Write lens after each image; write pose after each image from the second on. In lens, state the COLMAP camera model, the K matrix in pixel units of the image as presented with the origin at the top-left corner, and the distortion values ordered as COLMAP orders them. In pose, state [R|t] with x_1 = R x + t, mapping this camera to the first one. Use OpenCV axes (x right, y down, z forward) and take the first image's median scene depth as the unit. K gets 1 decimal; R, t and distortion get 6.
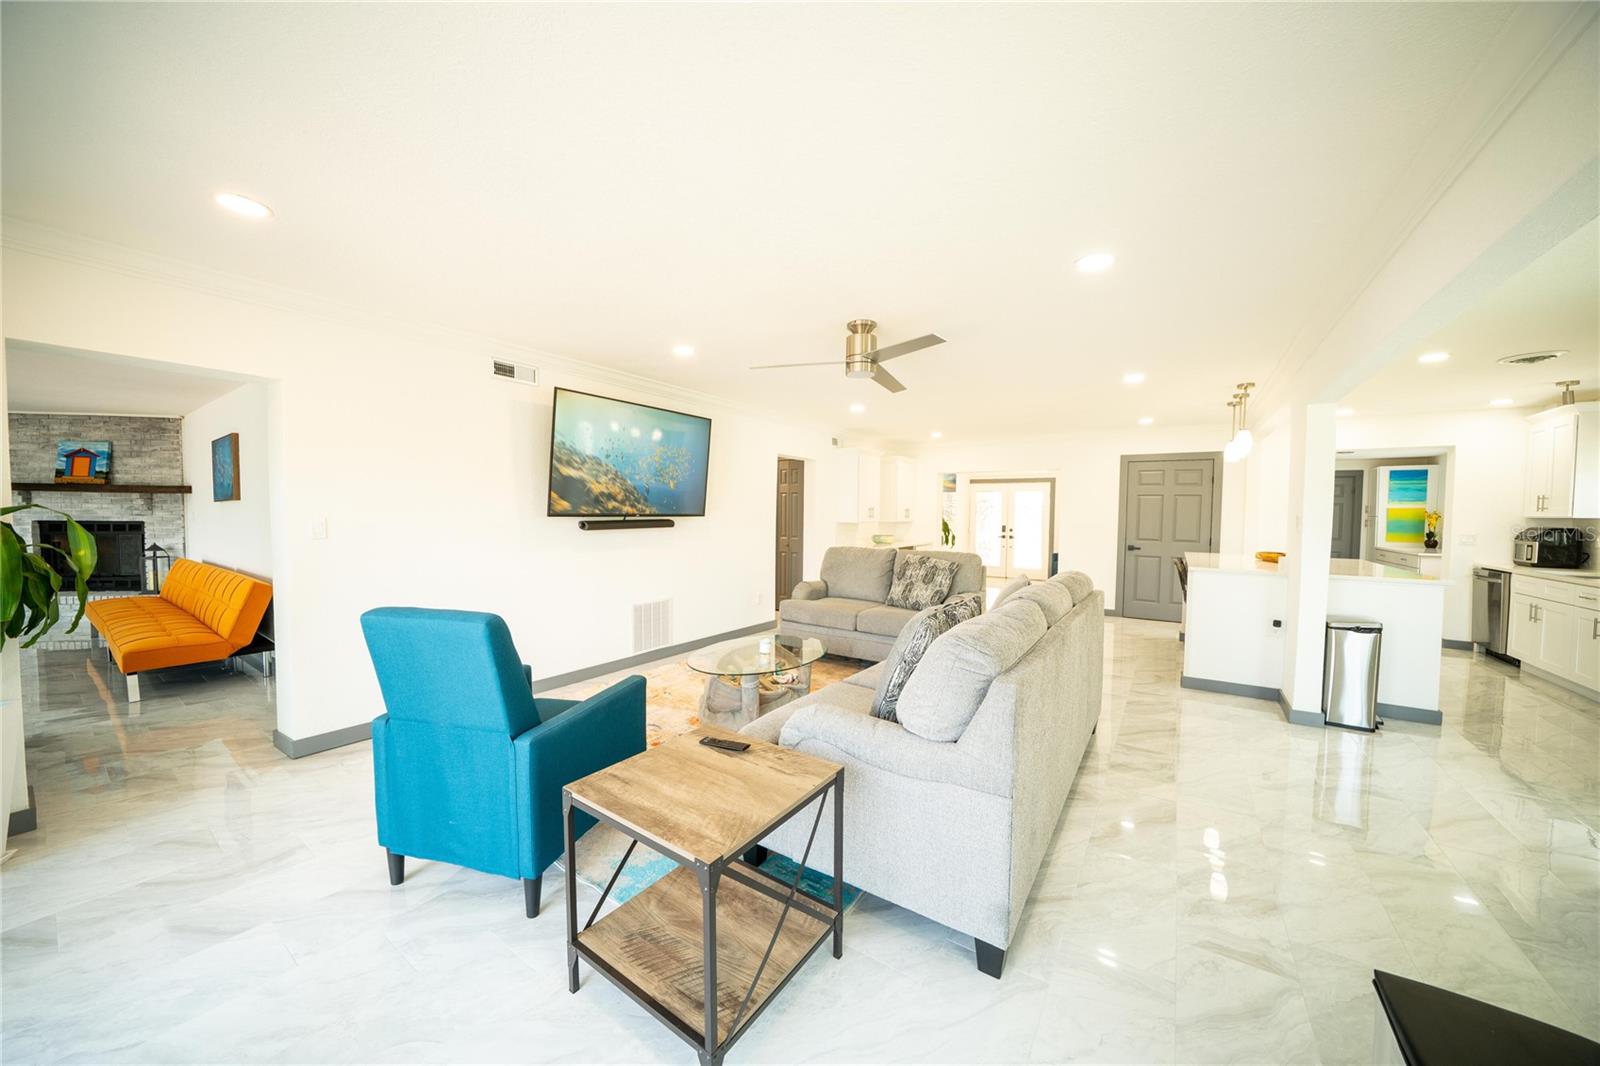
lens RADIAL K [[551.3, 0, 802.1], [0, 551.3, 534.8], [0, 0, 1]] dist [-0.020724, 0.001160]
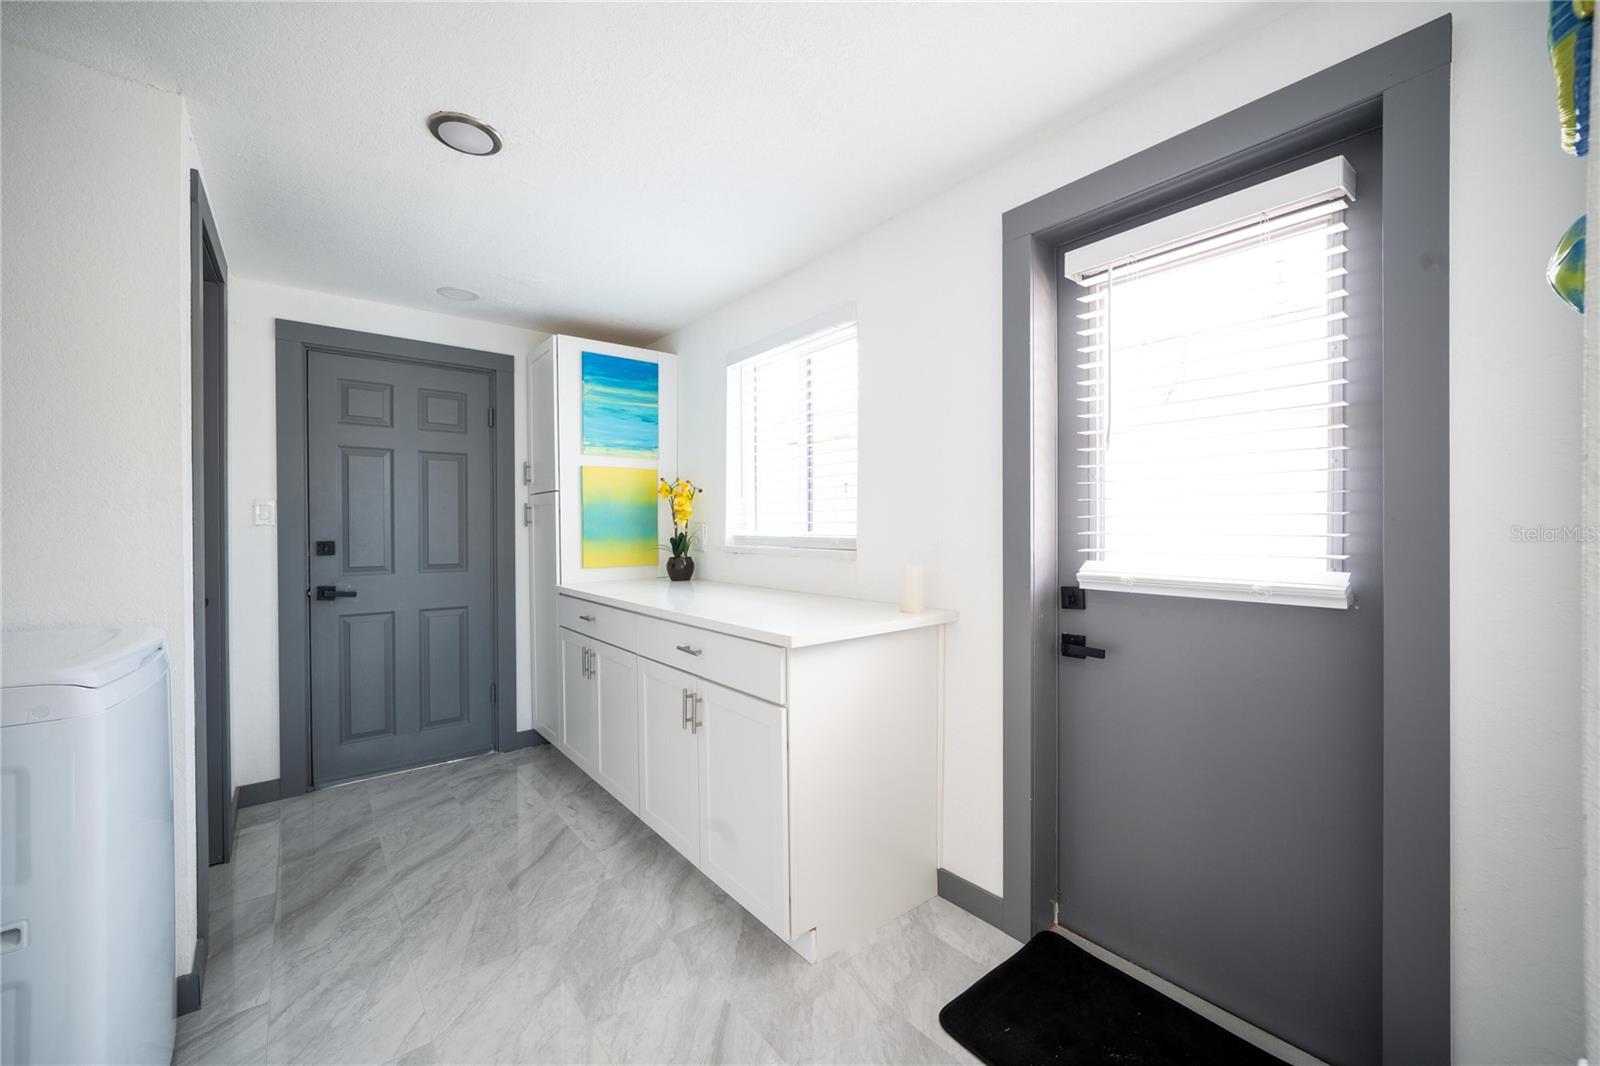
lens RADIAL K [[642.2, 0, 798.6], [0, 642.2, 534.4], [0, 0, 1]] dist [0.008823, 0.000683]
pose [[0.304401, -0.019769, 0.952339, 1.547173], [0.045763, 0.998934, 0.006109, -0.009126], [-0.951444, 0.041722, 0.304982, 1.551477]]
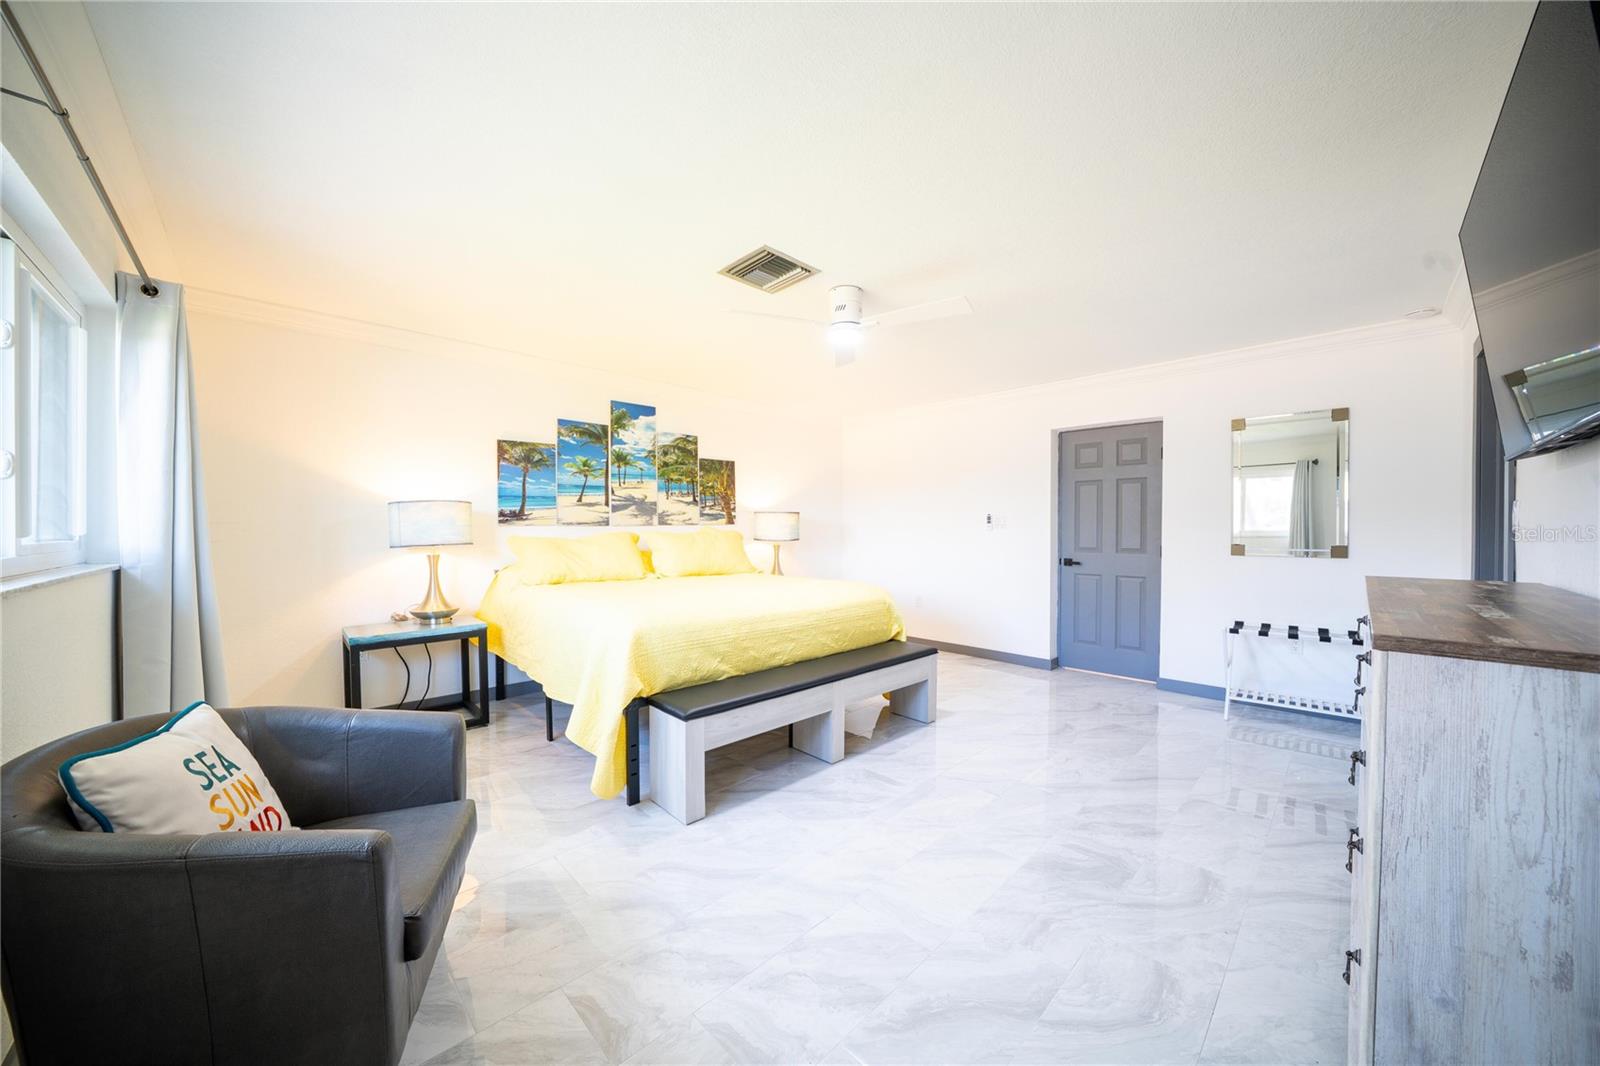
lens RADIAL K [[551.3, 0, 799.4], [0, 551.3, 538.5], [0, 0, 1]] dist [-0.020724, 0.001160]
pose [[0.983862, -0.009920, -0.178654, 1.732376], [0.003360, 0.999310, -0.036980, 0.030023], [0.178898, 0.035783, 0.983217, 1.040294]]
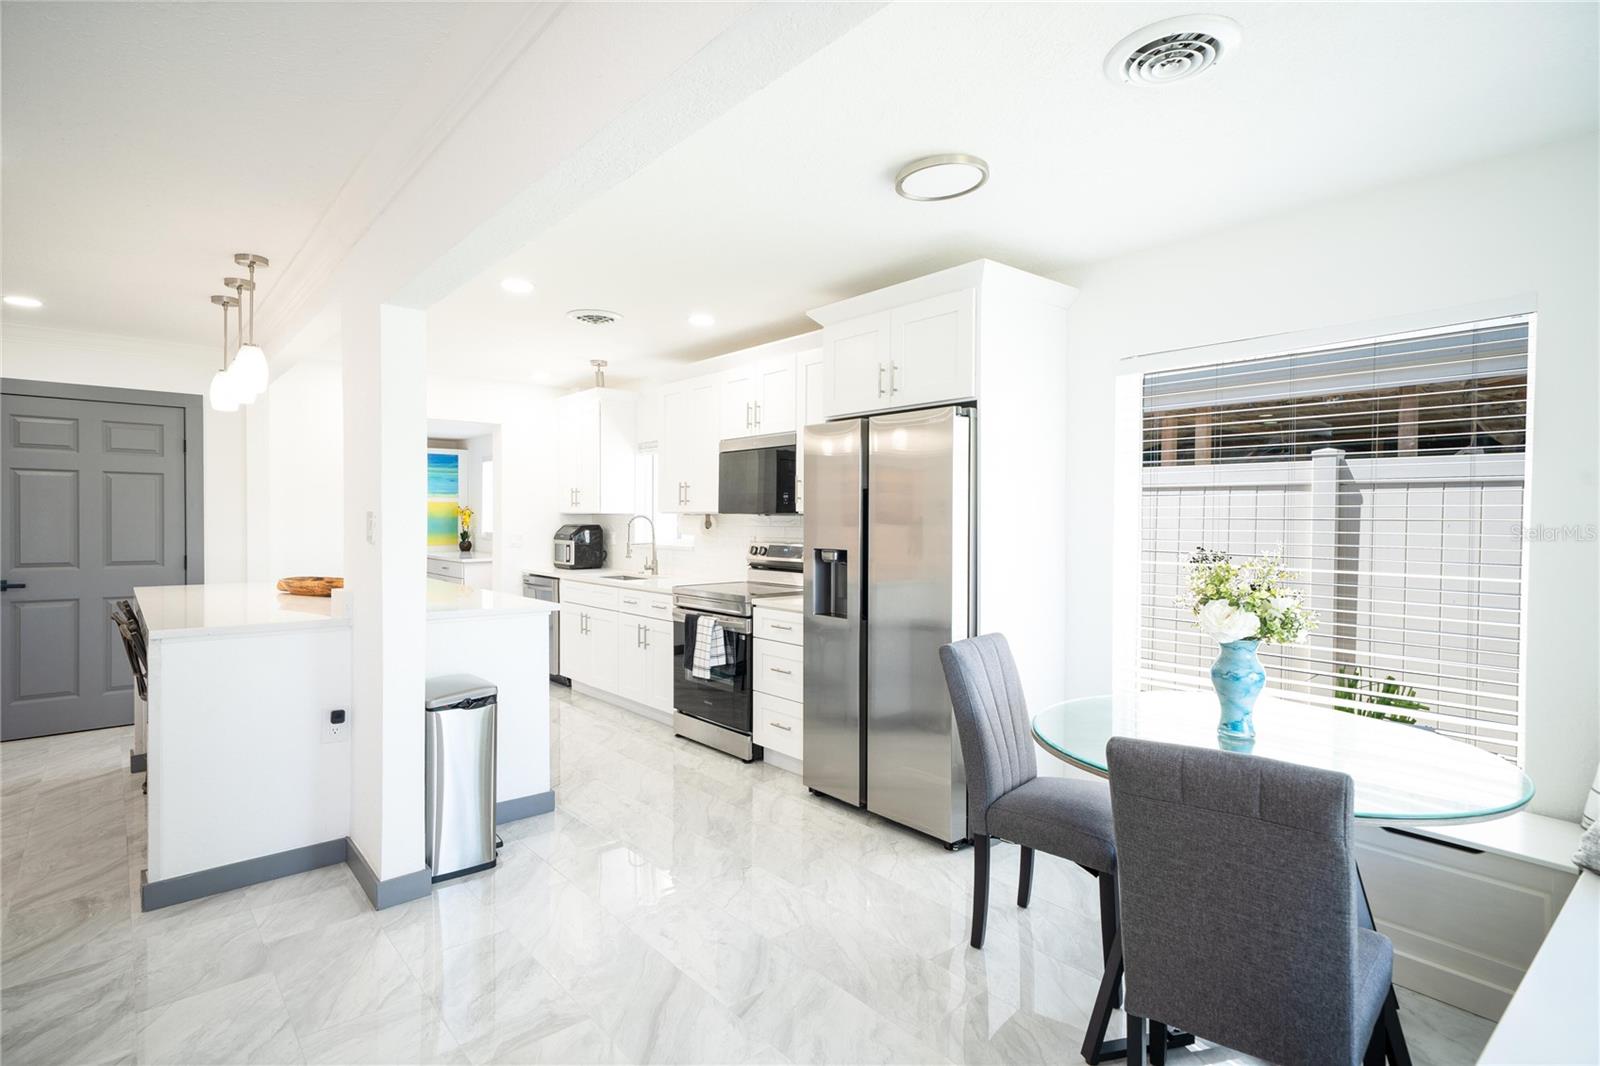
lens RADIAL K [[809.7, 0, 816.6], [0, 809.7, 529.9], [0, 0, 1]] dist [0.007934, -0.000880]
pose [[0.252648, -0.023539, 0.967272, 0.228712], [0.037115, 0.999204, 0.014622, -0.011950], [-0.966846, 0.032206, 0.253321, 0.336382]]
